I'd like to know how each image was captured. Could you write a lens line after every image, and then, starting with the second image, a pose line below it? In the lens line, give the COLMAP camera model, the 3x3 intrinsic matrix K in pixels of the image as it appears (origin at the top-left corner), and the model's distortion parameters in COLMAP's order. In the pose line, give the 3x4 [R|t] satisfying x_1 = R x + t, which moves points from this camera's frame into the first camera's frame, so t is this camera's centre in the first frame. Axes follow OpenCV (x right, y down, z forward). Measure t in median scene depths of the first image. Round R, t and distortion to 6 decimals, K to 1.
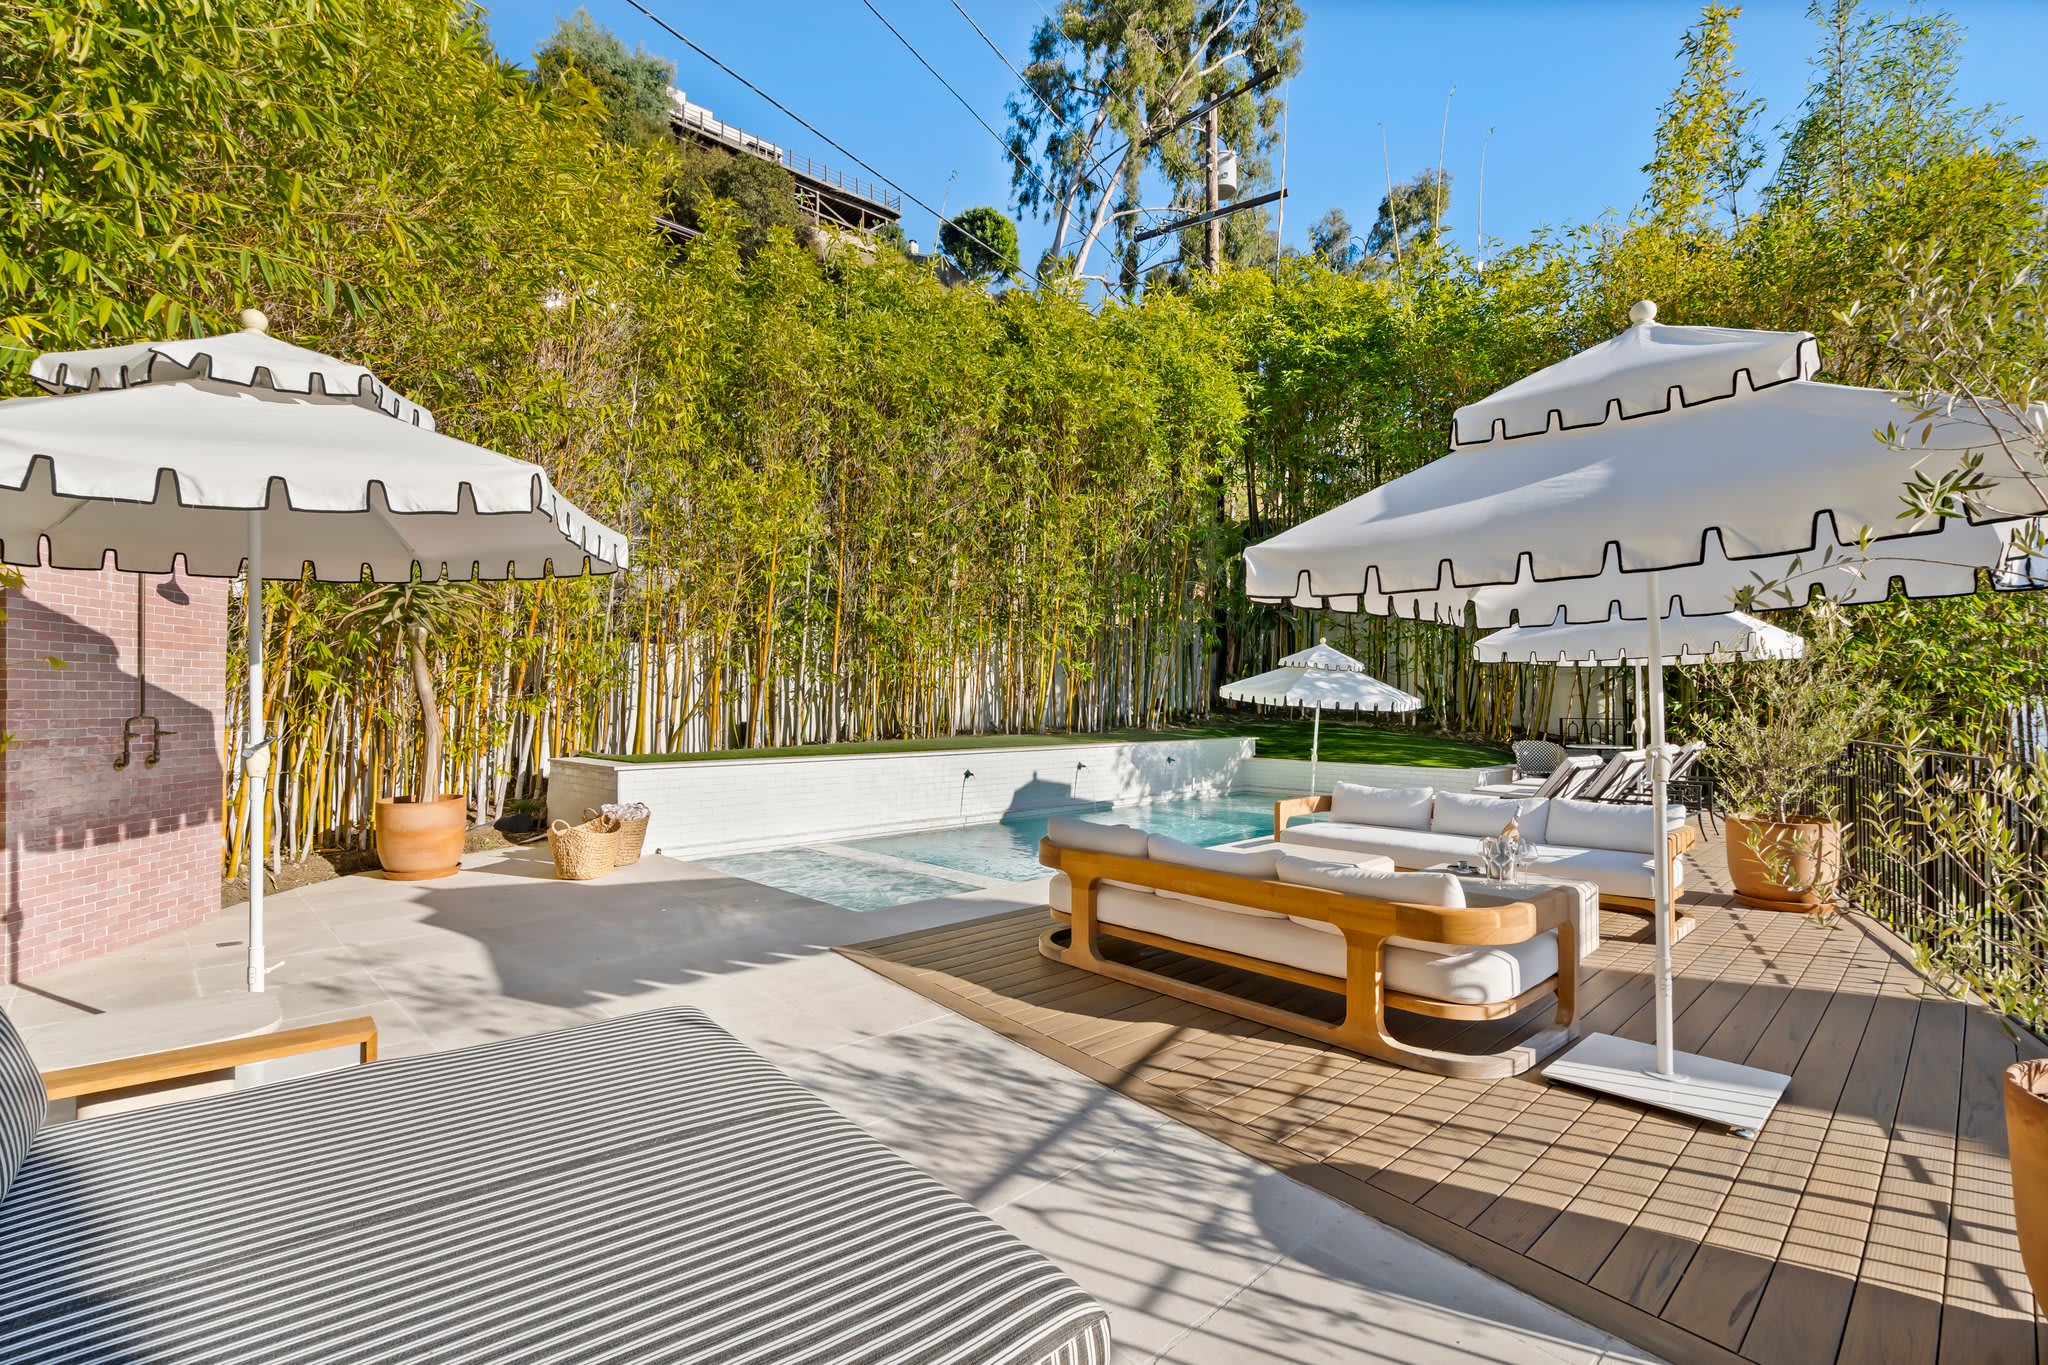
lens RADIAL K [[948.6, 0, 1018.1], [0, 948.6, 677.3], [0, 0, 1]] dist [-0.002347, -0.000200]
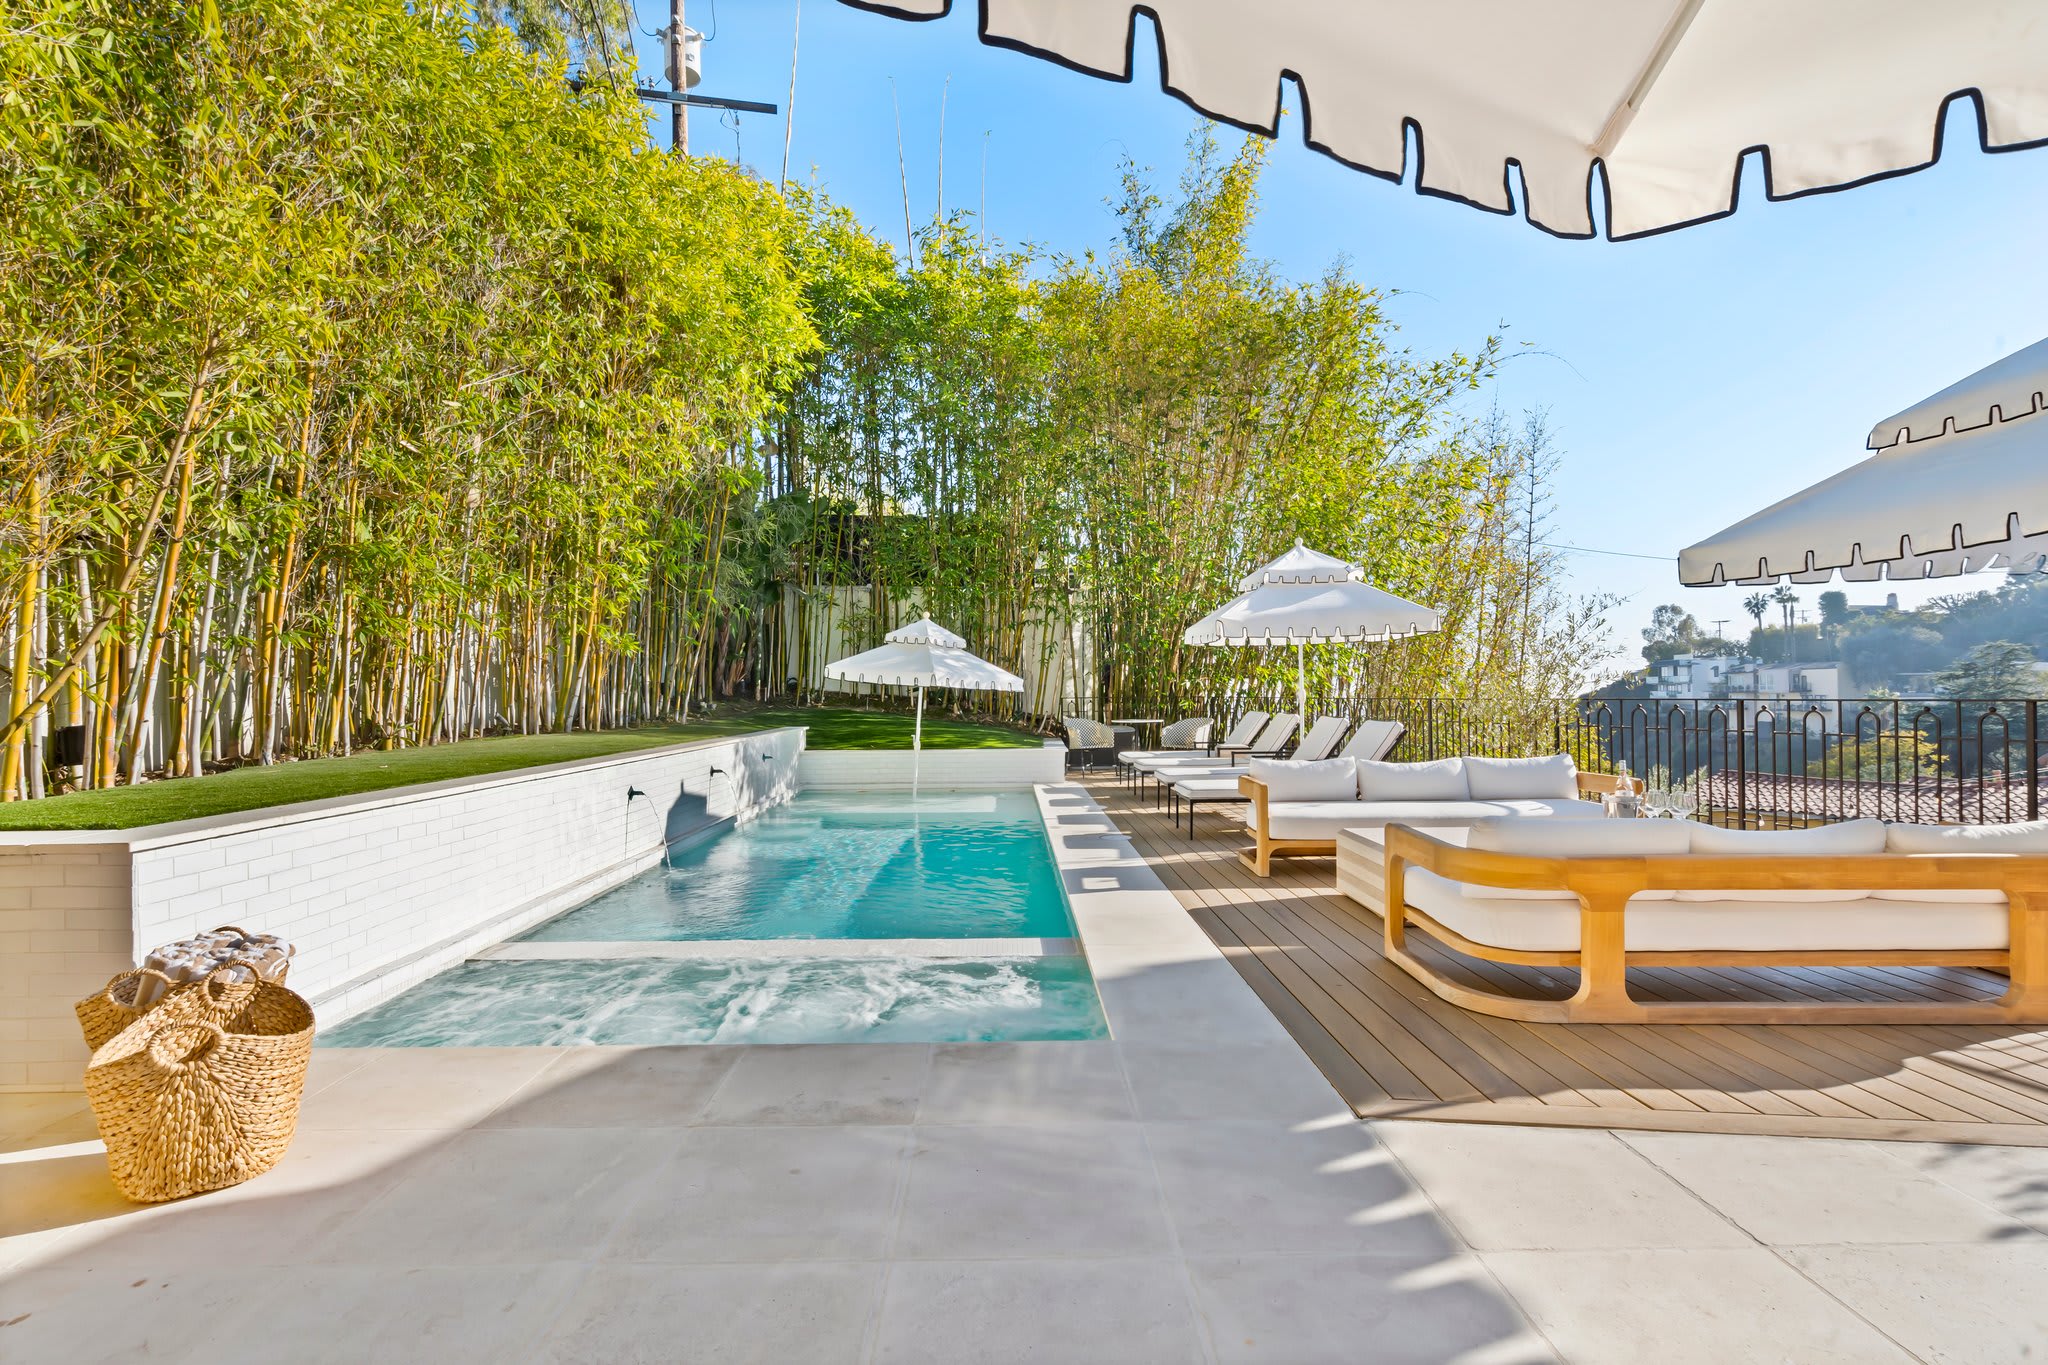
lens RADIAL K [[948.6, 0, 1015.3], [0, 948.6, 681.5], [0, 0, 1]] dist [-0.002347, -0.000200]
pose [[0.688898, -0.004314, 0.724846, -0.279682], [-0.002177, 0.999965, 0.008020, 0.017846], [-0.724855, -0.007103, 0.688864, 0.311619]]
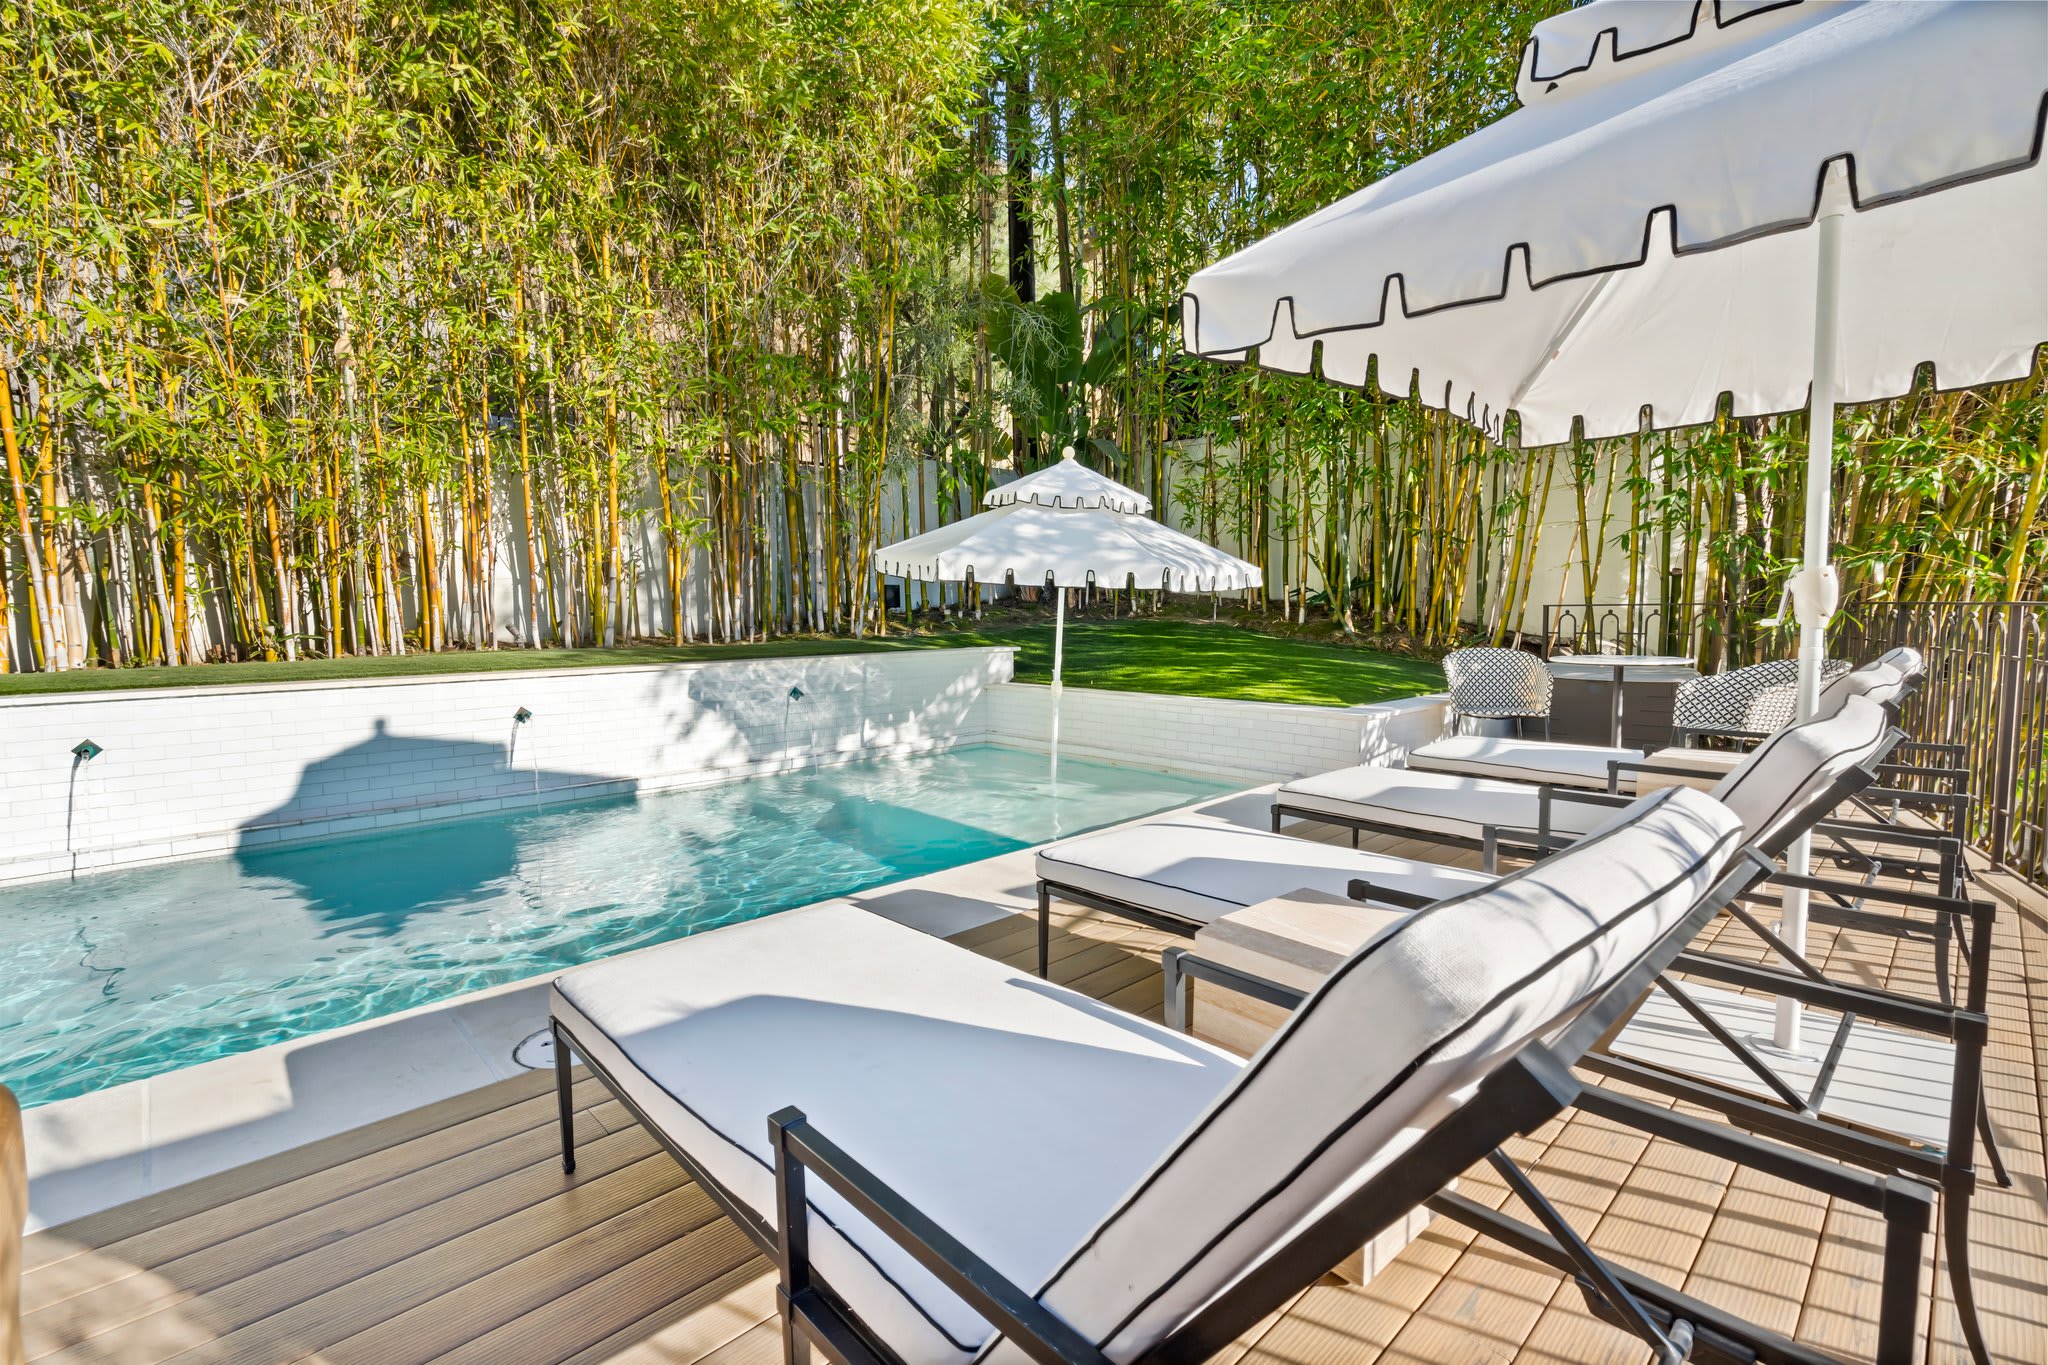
lens RADIAL K [[948.6, 0, 1039.5], [0, 948.6, 694.7], [0, 0, 1]] dist [-0.002347, -0.000200]
pose [[0.999893, -0.014633, -0.000895, 0.305222], [0.014641, 0.993527, 0.112647, 0.031588], [-0.000759, -0.112648, 0.993635, 0.490974]]
